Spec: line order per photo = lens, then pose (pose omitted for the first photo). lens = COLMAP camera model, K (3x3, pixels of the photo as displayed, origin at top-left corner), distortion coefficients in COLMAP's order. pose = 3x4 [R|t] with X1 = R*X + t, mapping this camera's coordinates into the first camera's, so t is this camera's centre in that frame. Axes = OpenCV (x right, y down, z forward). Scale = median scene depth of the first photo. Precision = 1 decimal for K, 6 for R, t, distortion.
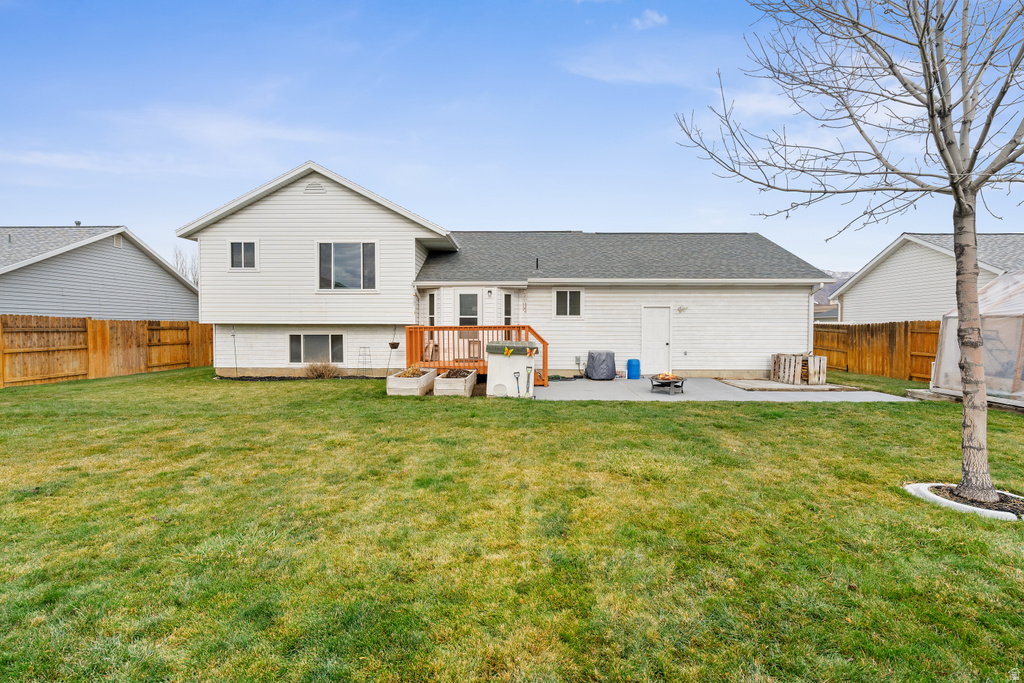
lens RADIAL K [[462.3, 0, 511.4], [0, 462.3, 335.2], [0, 0, 1]] dist [-0.000994, 0.000226]
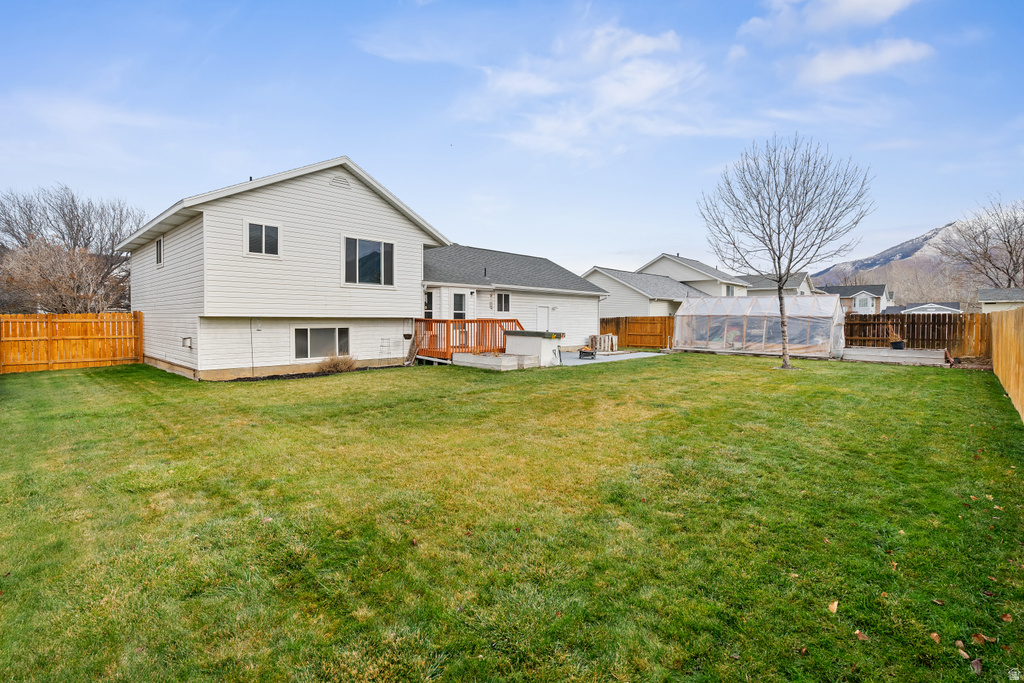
lens RADIAL K [[462.3, 0, 511.4], [0, 462.3, 335.2], [0, 0, 1]] dist [-0.000994, 0.000226]
pose [[0.679163, -0.025777, 0.733534, -0.909934], [0.009952, 0.999615, 0.025914, -0.008158], [-0.733920, -0.010300, 0.679158, 0.045309]]
